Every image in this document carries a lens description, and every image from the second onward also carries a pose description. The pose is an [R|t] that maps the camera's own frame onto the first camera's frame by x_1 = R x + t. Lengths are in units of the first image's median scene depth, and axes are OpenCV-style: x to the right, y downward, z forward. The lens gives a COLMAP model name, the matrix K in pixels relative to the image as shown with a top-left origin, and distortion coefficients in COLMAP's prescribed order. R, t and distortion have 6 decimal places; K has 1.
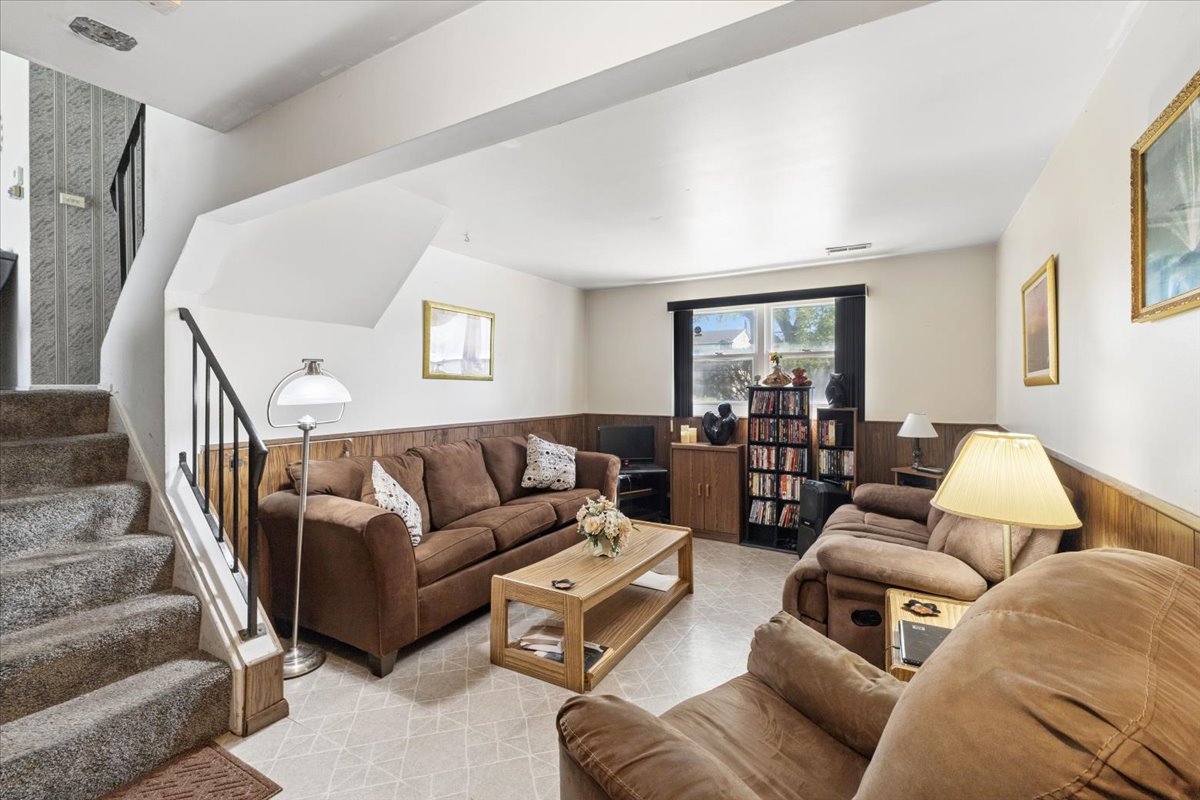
lens RADIAL K [[531.3, 0, 597.0], [0, 531.3, 378.5], [0, 0, 1]] dist [0.001848, 0.000332]
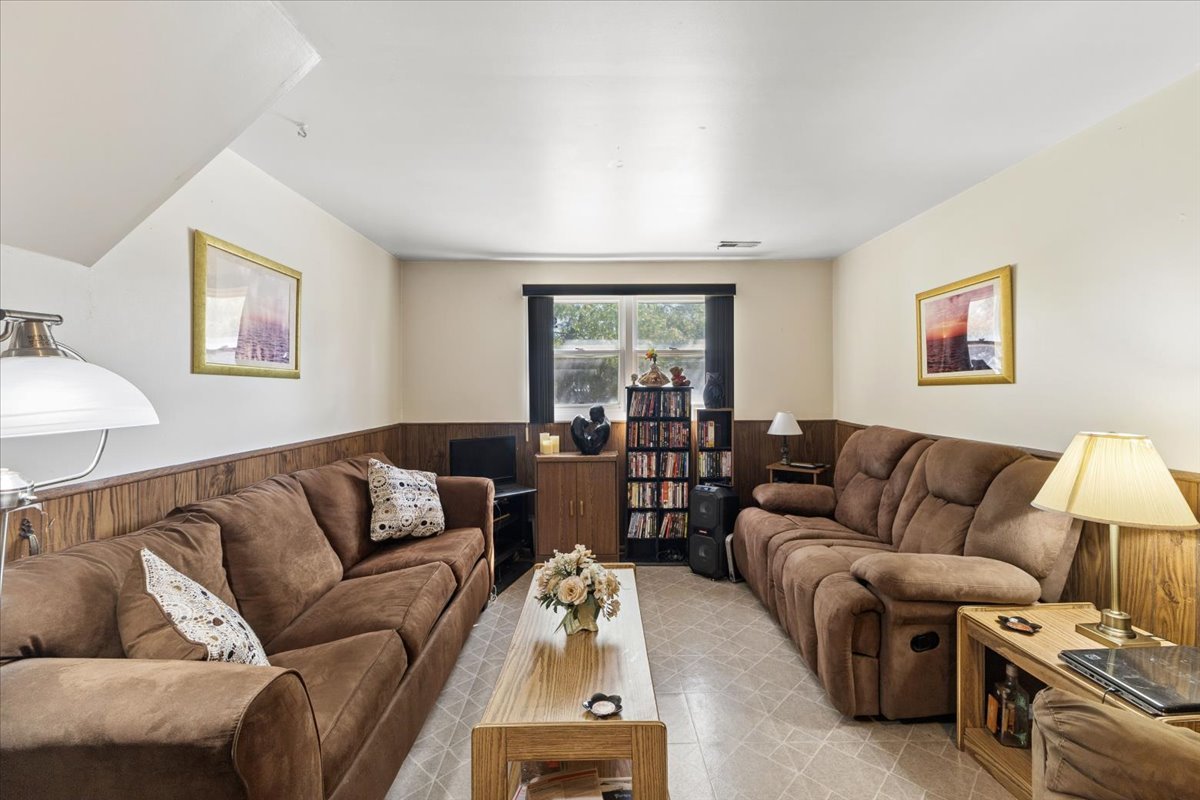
lens RADIAL K [[526.4, 0, 601.5], [0, 526.4, 387.0], [0, 0, 1]] dist [0.003097, 0.000120]
pose [[0.846848, -0.002774, 0.531828, -0.231054], [-0.005260, 0.999894, 0.013591, 0.003908], [-0.531809, -0.014307, 0.846744, 0.285740]]
